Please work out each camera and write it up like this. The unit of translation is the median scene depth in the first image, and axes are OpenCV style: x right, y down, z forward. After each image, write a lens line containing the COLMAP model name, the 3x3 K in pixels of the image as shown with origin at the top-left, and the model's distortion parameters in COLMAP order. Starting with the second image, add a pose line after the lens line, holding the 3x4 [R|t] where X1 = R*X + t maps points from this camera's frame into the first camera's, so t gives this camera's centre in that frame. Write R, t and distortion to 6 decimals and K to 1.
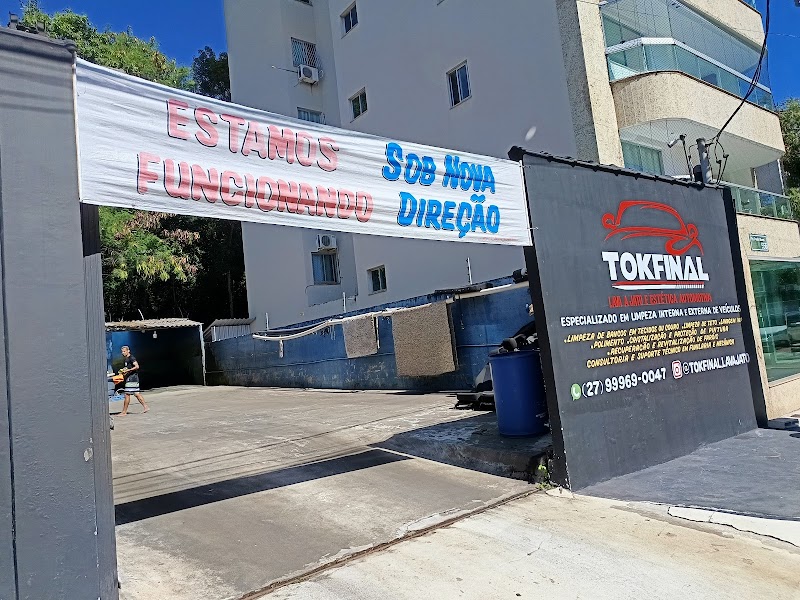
lens RADIAL K [[563.4, 0, 400.0], [0, 563.4, 300.0], [0, 0, 1]] dist [-0.001369, 0.003816]
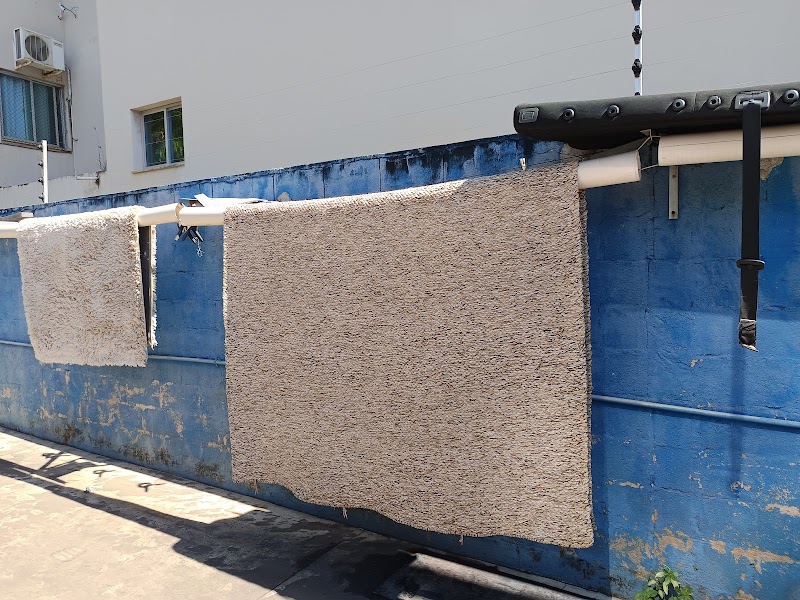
lens RADIAL K [[563.4, 0, 400.0], [0, 563.4, 300.0], [0, 0, 1]] dist [-0.001369, 0.003816]
pose [[0.926040, 0.059015, 0.372784, -0.028960], [-0.105159, 0.988931, 0.104672, 0.022972], [-0.362480, -0.136132, 0.921996, 0.665718]]
